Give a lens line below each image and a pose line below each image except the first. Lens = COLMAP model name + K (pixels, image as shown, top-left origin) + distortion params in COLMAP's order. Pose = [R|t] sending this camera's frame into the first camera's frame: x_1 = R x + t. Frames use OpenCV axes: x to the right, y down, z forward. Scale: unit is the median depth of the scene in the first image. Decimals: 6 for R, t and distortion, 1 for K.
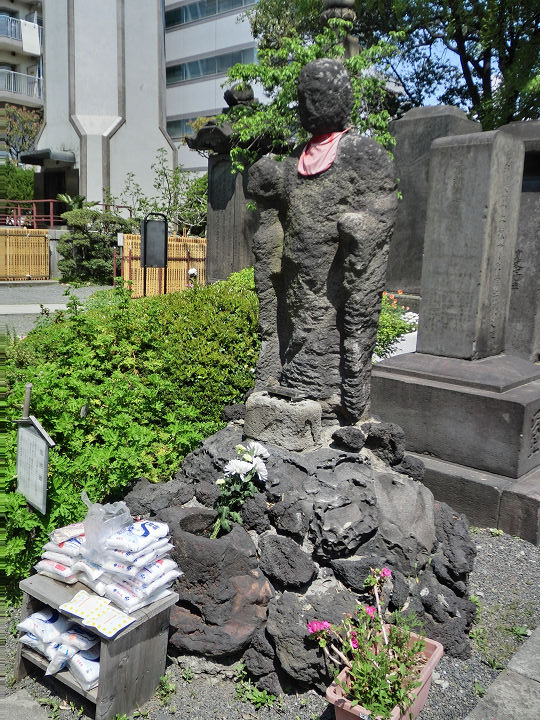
lens RADIAL K [[634.2, 0, 269.1], [0, 634.2, 339.6], [0, 0, 1]] dist [-0.063372, 0.088859]
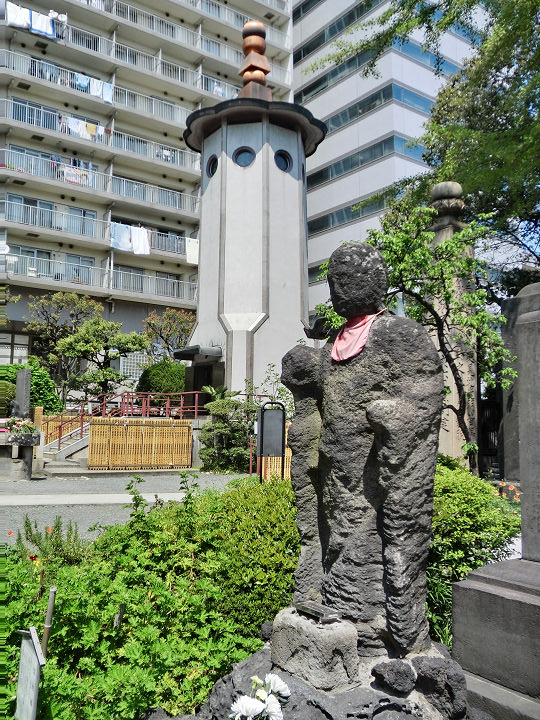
lens RADIAL K [[634.2, 0, 269.1], [0, 634.2, 339.6], [0, 0, 1]] dist [-0.063372, 0.088859]
pose [[0.969411, -0.053707, -0.239496, 0.178949], [-0.017413, 0.958257, -0.285376, -0.022398], [0.244825, 0.280817, 0.928010, 0.099817]]
